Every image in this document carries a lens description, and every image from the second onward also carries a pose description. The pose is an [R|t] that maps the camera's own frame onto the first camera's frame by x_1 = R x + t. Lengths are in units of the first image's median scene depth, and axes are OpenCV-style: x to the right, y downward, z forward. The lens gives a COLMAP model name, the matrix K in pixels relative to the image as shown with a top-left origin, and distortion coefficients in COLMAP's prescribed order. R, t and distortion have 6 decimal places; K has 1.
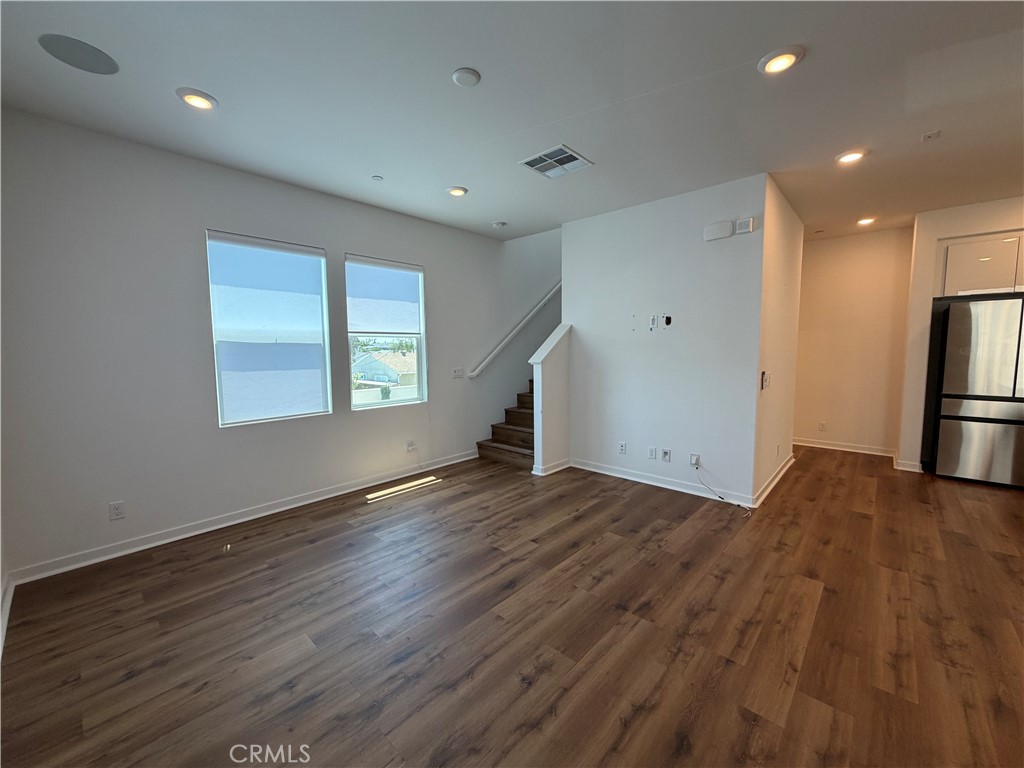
lens RADIAL K [[407.4, 0, 511.2], [0, 407.4, 382.6], [0, 0, 1]] dist [-0.000423, 0.000198]
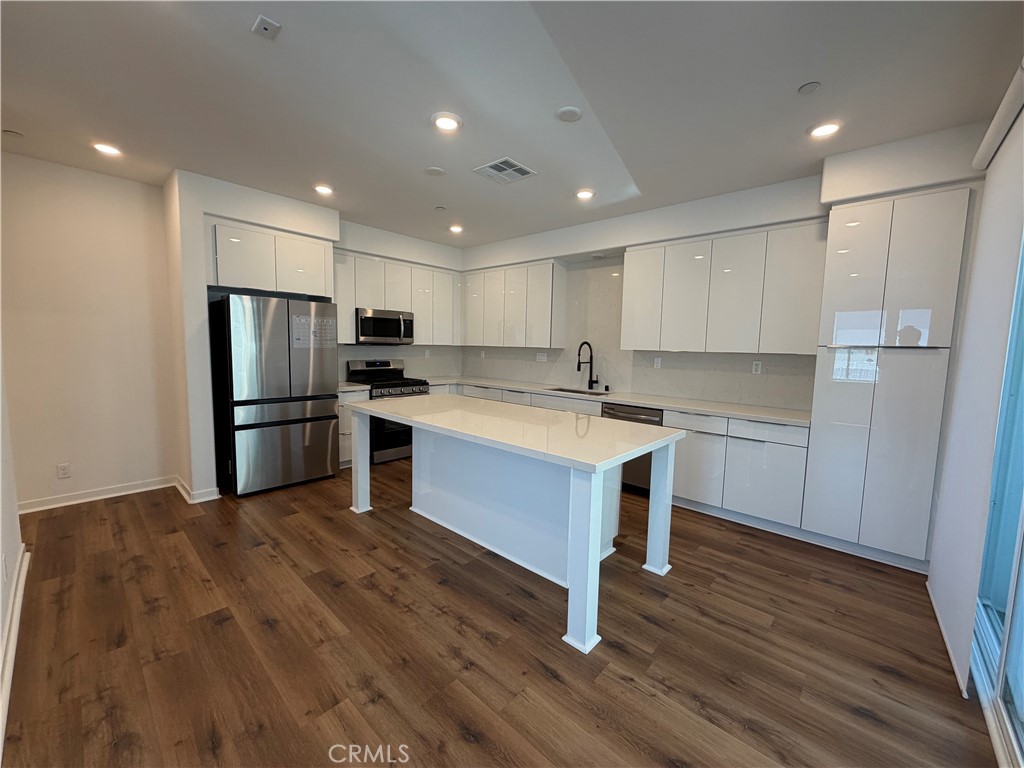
lens RADIAL K [[407.4, 0, 509.6], [0, 407.4, 382.4], [0, 0, 1]] dist [-0.000423, 0.000198]
pose [[-0.001283, -0.083596, 0.996499, 0.290399], [0.063048, 0.994510, 0.083511, -0.063092], [-0.998010, 0.062934, 0.003994, 0.567054]]
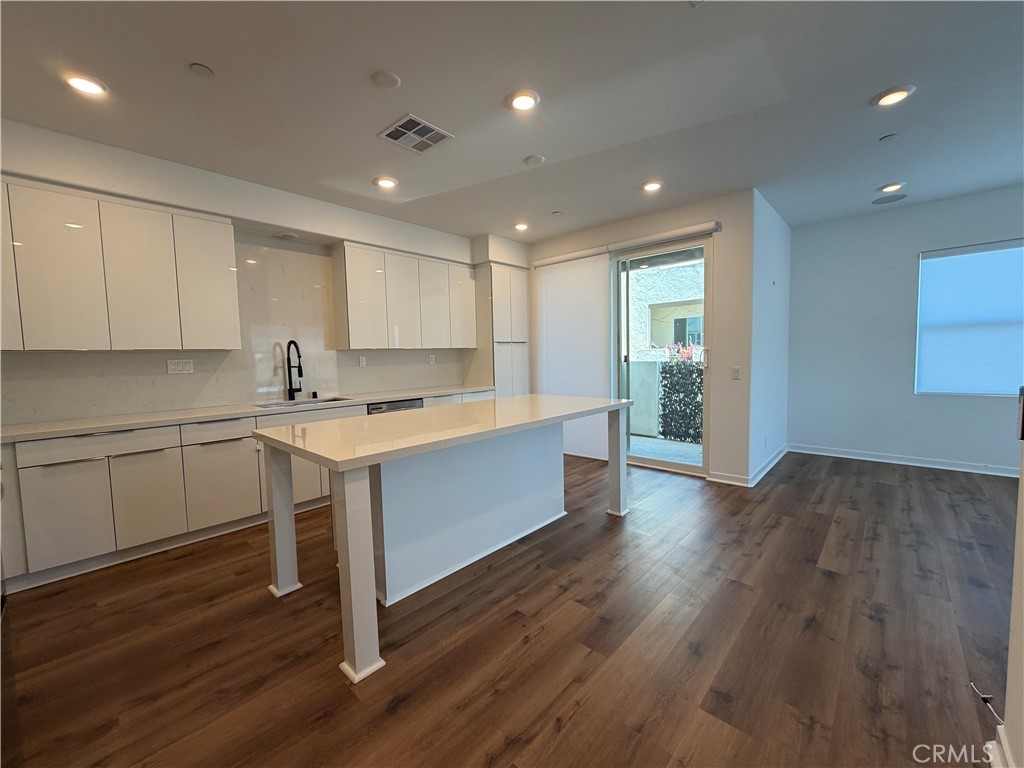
lens RADIAL K [[407.4, 0, 511.0], [0, 407.4, 381.9], [0, 0, 1]] dist [-0.000423, 0.000198]
pose [[-0.999440, 0.032706, 0.007135, 1.167152], [0.033405, 0.988195, 0.149518, -0.107636], [-0.002160, 0.149672, -0.988733, 1.498987]]
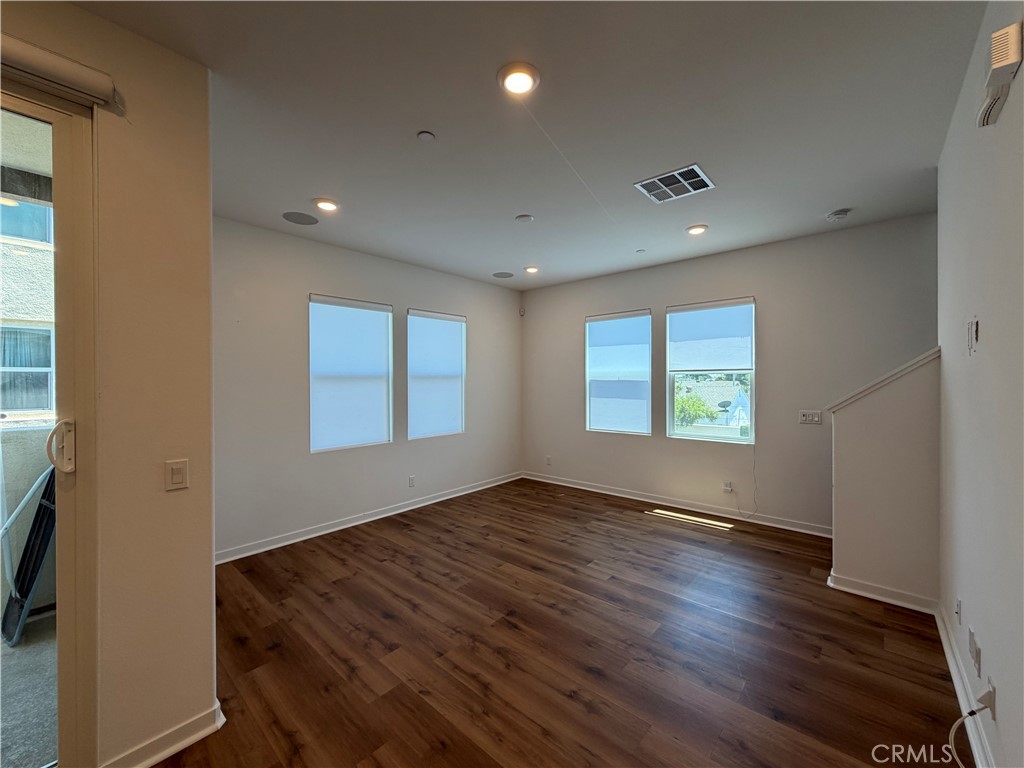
lens RADIAL K [[407.4, 0, 510.0], [0, 407.4, 382.2], [0, 0, 1]] dist [-0.000423, 0.000198]
pose [[0.015336, 0.010717, -0.999825, 1.010272], [-0.080509, 0.996709, 0.009449, -0.082424], [0.996636, 0.080350, 0.016149, 0.655513]]
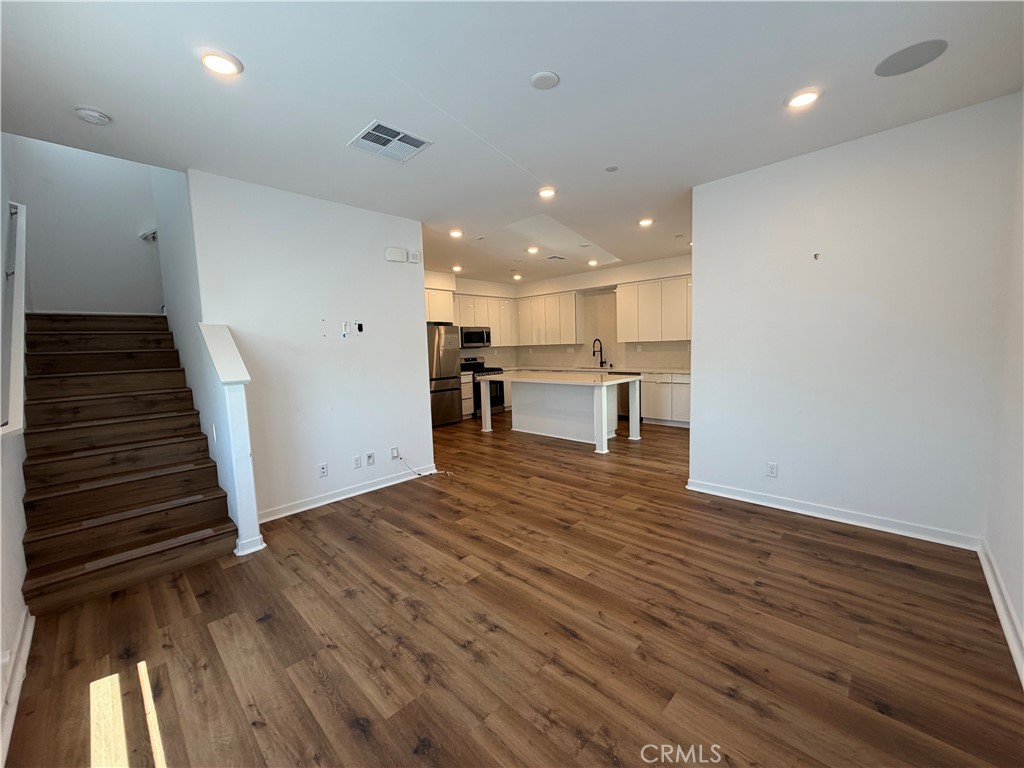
lens RADIAL K [[407.4, 0, 508.9], [0, 407.4, 382.5], [0, 0, 1]] dist [-0.000423, 0.000198]
pose [[0.028564, -0.083357, 0.996110, -0.799633], [0.118918, 0.989723, 0.079412, -0.067947], [-0.992493, 0.116187, 0.038183, 0.770067]]
